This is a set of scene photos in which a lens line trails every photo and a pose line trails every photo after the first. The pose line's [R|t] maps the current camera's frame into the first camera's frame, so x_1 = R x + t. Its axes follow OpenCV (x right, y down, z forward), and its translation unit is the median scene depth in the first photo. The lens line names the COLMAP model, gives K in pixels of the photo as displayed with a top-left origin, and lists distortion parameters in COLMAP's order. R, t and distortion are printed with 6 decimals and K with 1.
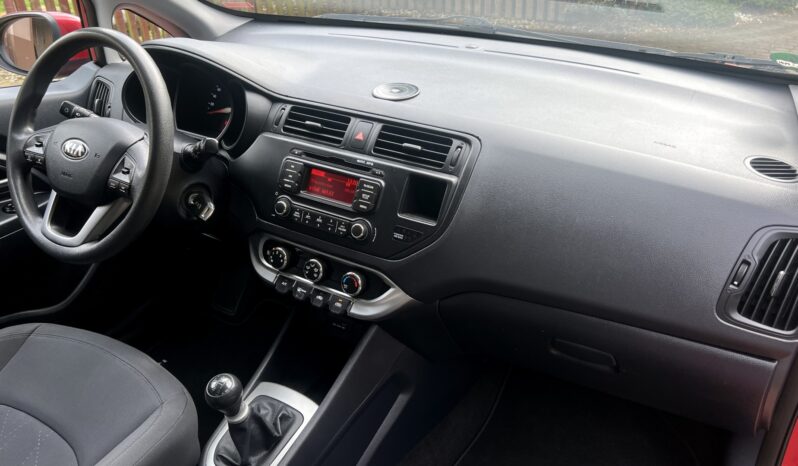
lens RADIAL K [[621.1, 0, 396.1], [0, 621.1, 233.9], [0, 0, 1]] dist [0.065513, -0.074794]
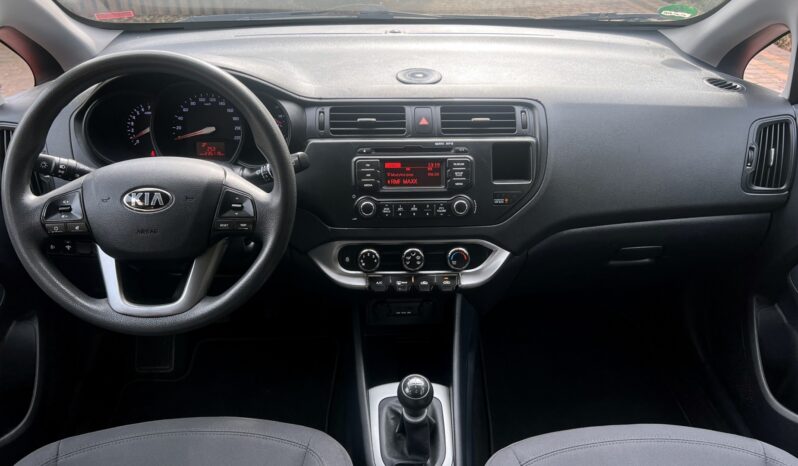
lens RADIAL K [[615.5, 0, 374.6], [0, 615.5, 233.9], [0, 0, 1]] dist [0.136016, -0.260752]
pose [[0.832611, -0.266670, 0.485434, -0.676286], [0.262119, 0.961814, 0.078782, -0.078863], [-0.487906, 0.061646, 0.870717, 0.148394]]
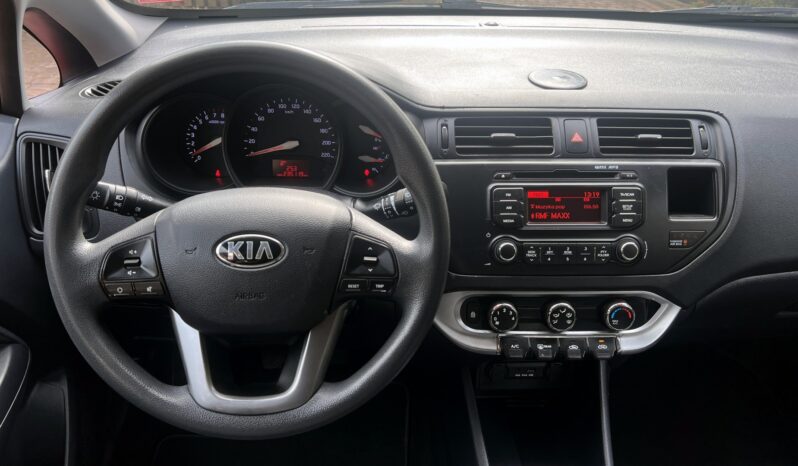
lens RADIAL K [[615.5, 0, 374.6], [0, 615.5, 233.9], [0, 0, 1]] dist [0.136016, -0.260752]
pose [[0.827490, -0.258560, 0.498404, -0.703397], [0.249518, 0.964534, 0.086107, -0.171119], [-0.502991, 0.053108, 0.862658, 0.441188]]
